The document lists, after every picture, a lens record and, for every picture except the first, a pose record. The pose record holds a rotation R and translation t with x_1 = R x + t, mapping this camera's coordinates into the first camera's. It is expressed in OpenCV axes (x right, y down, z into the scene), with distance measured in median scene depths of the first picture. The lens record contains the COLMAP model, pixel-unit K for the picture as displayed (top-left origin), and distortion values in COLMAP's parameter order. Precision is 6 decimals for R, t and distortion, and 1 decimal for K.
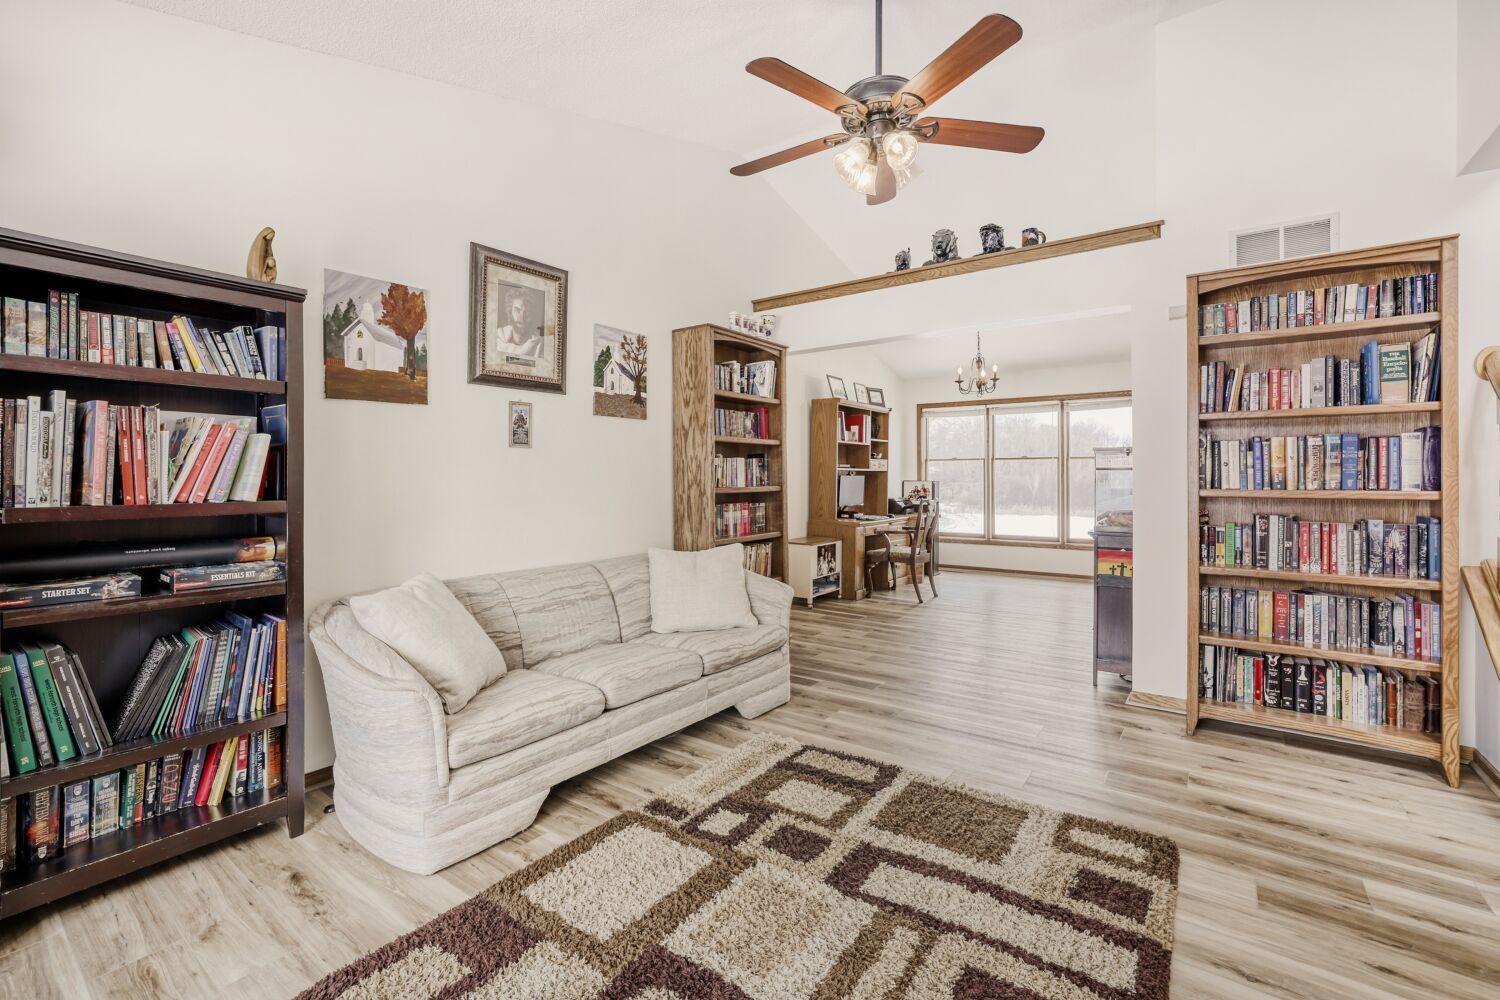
lens RADIAL K [[651.9, 0, 744.7], [0, 651.9, 485.7], [0, 0, 1]] dist [-0.024198, 0.000234]
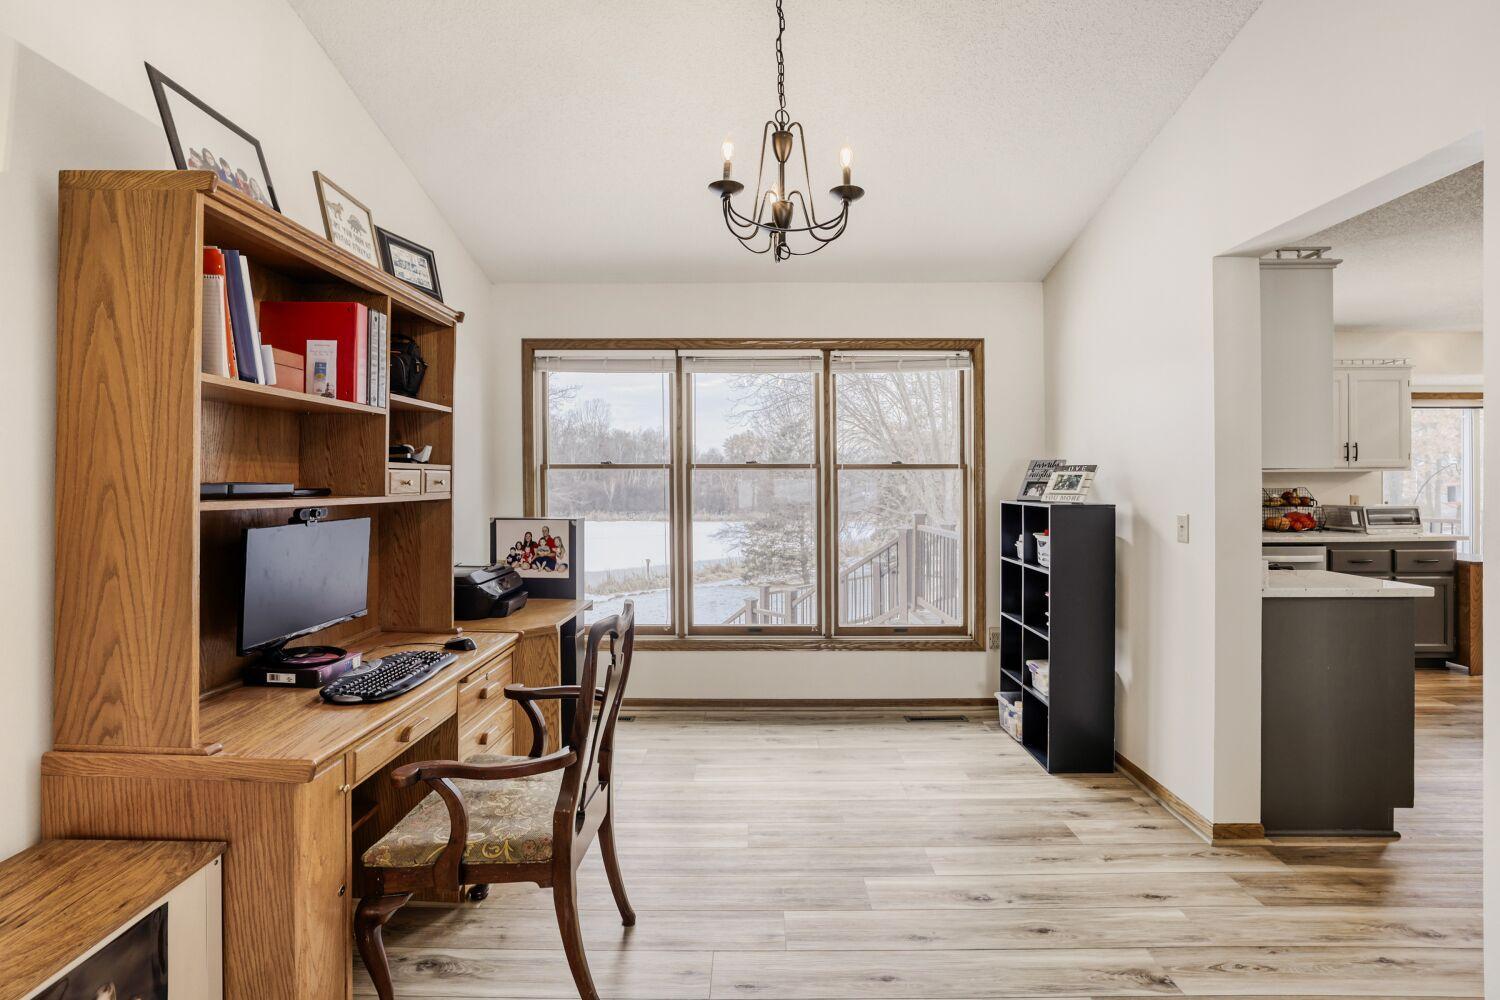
lens RADIAL K [[651.9, 0, 744.7], [0, 651.9, 485.7], [0, 0, 1]] dist [-0.024198, 0.000234]
pose [[0.803968, -0.005292, 0.594649, 0.155506], [0.009048, 0.999954, -0.003334, -0.029293], [-0.594603, 0.008061, 0.803979, 0.700047]]
